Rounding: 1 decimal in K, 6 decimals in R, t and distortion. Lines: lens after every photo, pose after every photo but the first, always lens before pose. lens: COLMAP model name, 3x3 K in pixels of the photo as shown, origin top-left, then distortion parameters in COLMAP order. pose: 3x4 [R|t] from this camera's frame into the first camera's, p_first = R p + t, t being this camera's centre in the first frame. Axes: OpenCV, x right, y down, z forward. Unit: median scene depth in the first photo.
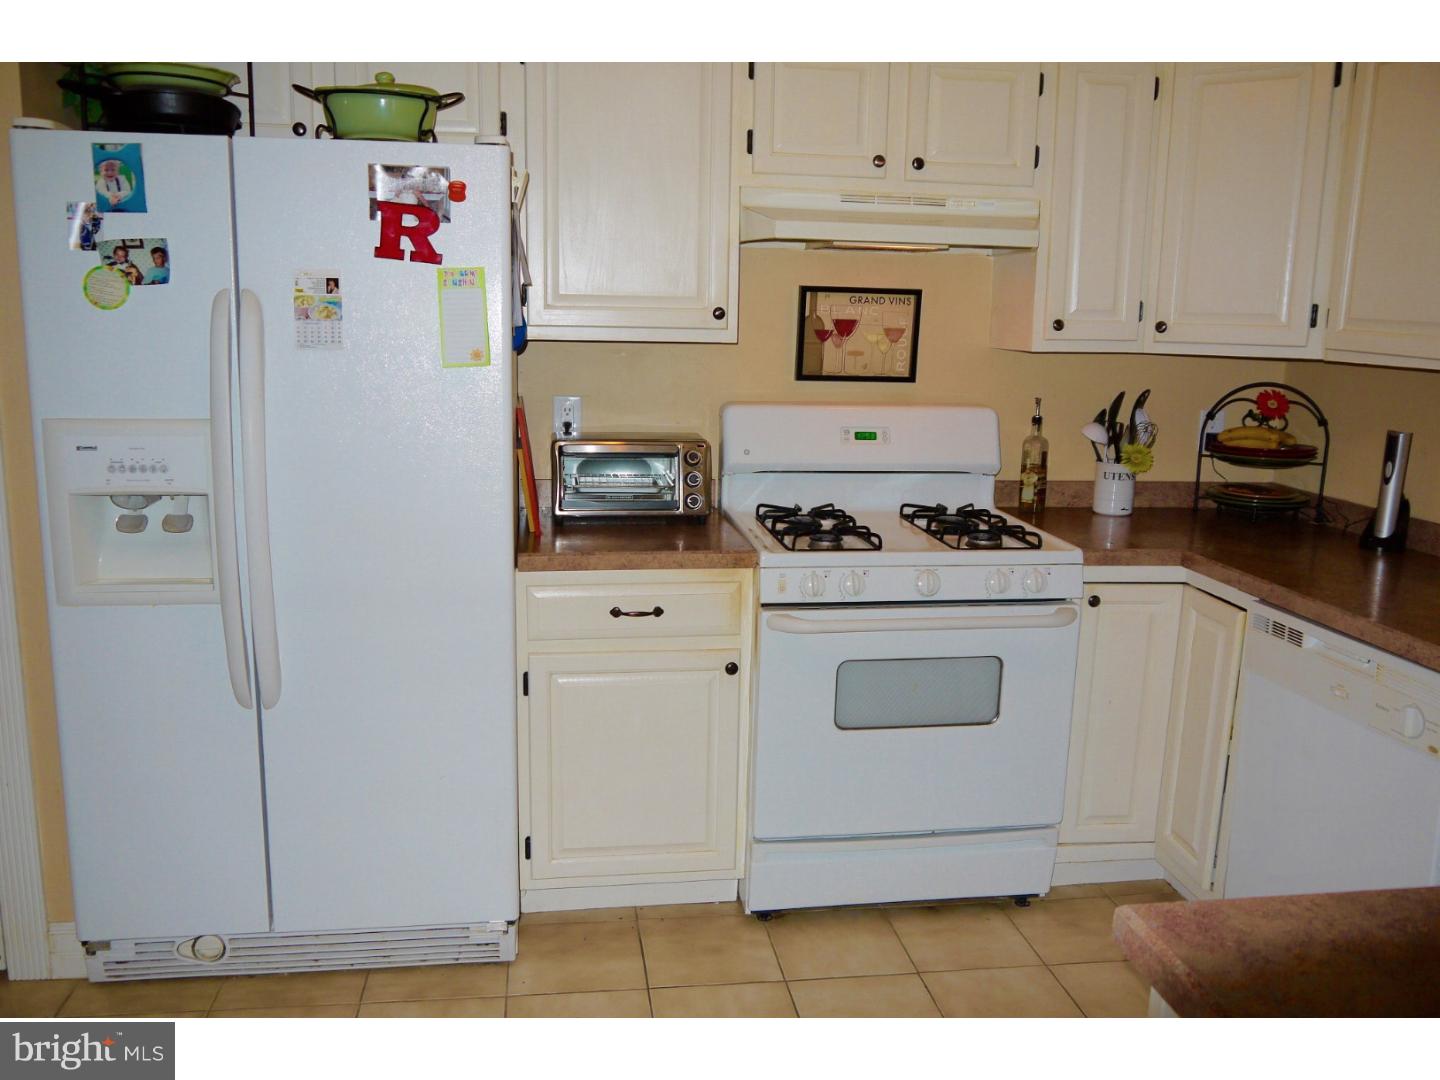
lens RADIAL K [[1195.7, 0, 723.5], [0, 1195.7, 547.1], [0, 0, 1]] dist [-0.032753, 0.005805]
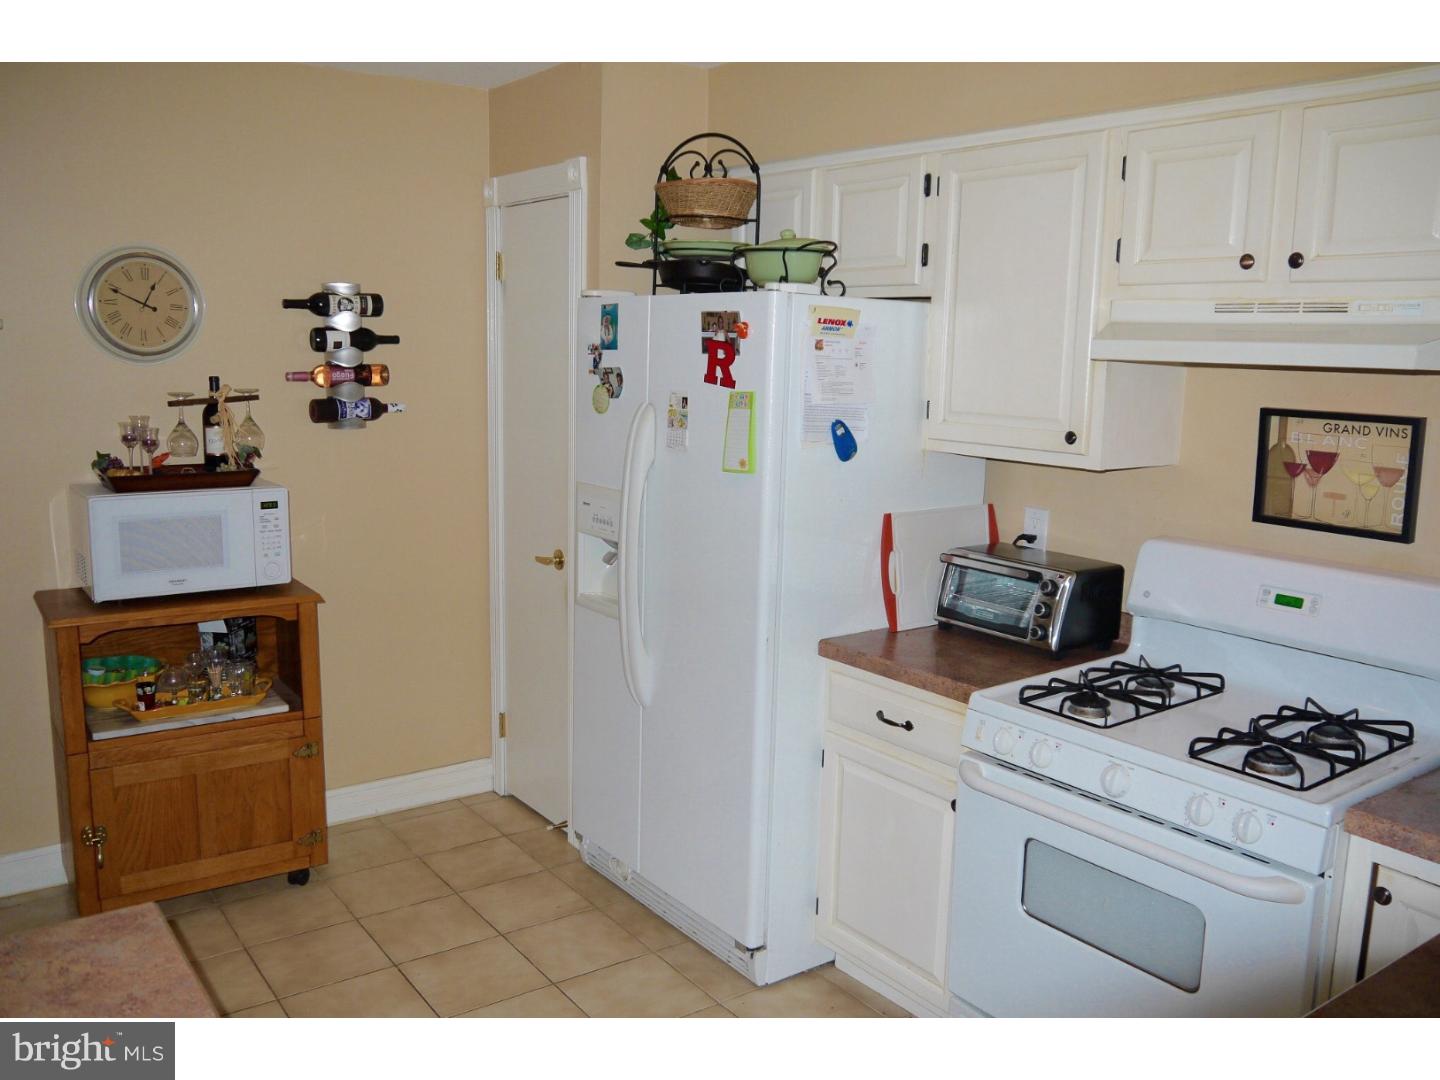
lens RADIAL K [[1195.7, 0, 723.5], [0, 1195.7, 547.1], [0, 0, 1]] dist [-0.032753, 0.005805]
pose [[0.463924, 0.138495, -0.874982, 0.623171], [-0.182016, 0.981533, 0.058854, -0.106347], [0.866975, 0.131956, 0.480564, 0.302107]]
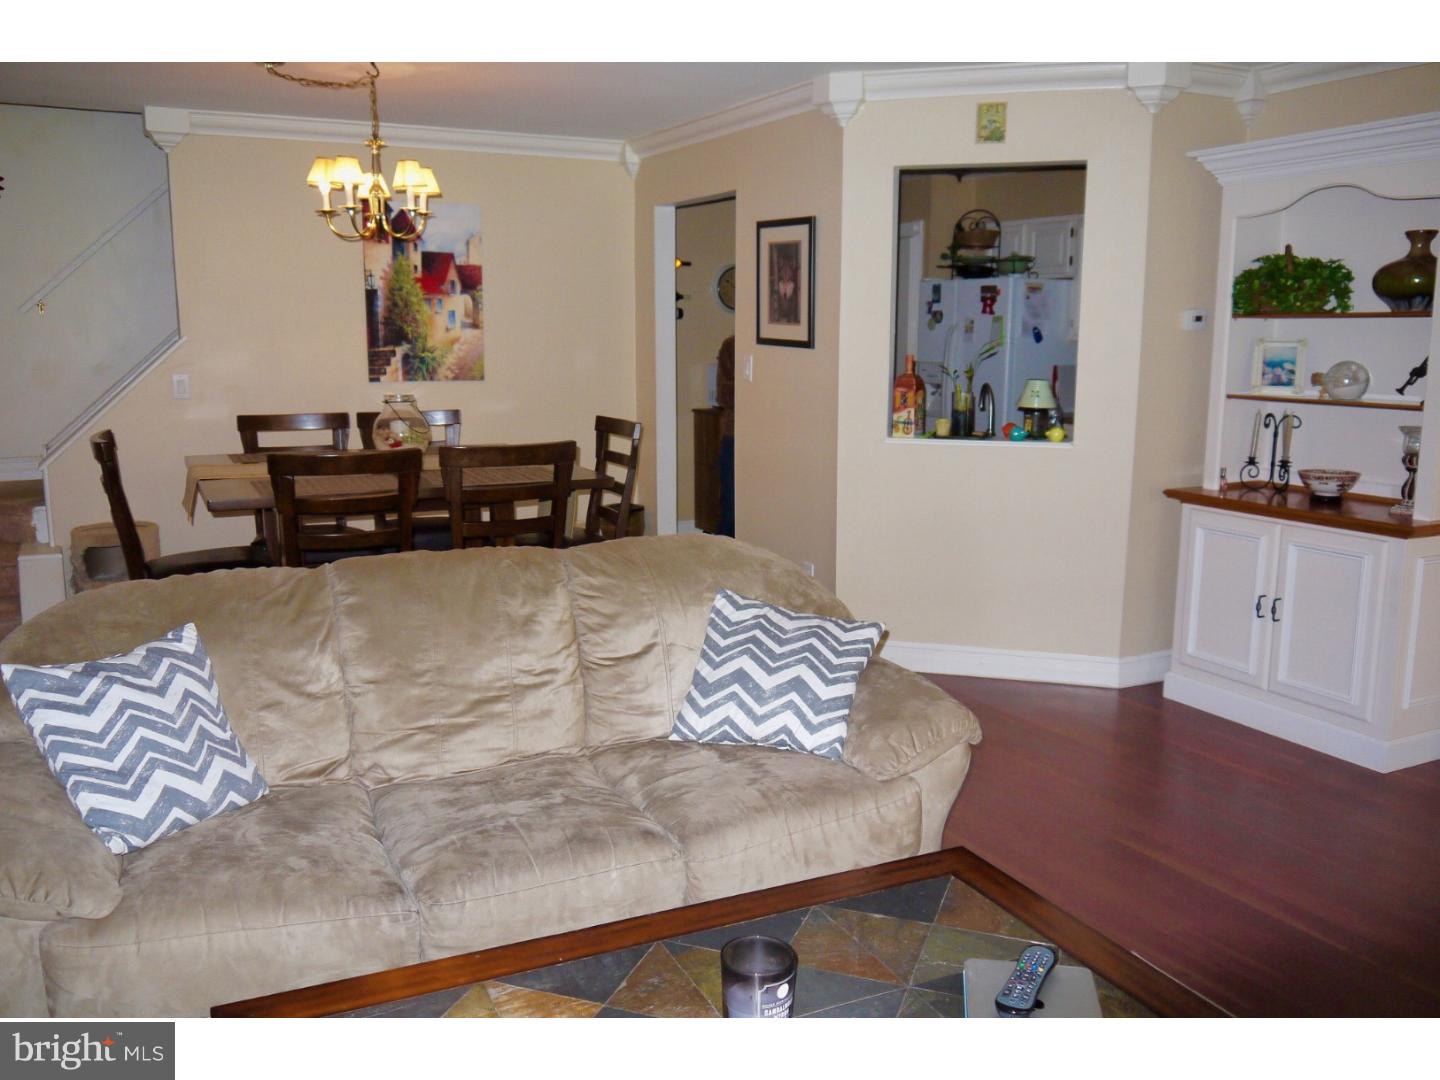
lens RADIAL K [[1195.7, 0, 723.5], [0, 1195.7, 547.1], [0, 0, 1]] dist [-0.032753, 0.005805]
pose [[0.334038, 0.147849, -0.930892, 1.869360], [-0.175512, 0.980105, 0.092685, 0.147095], [0.926075, 0.132422, 0.353341, -0.519340]]
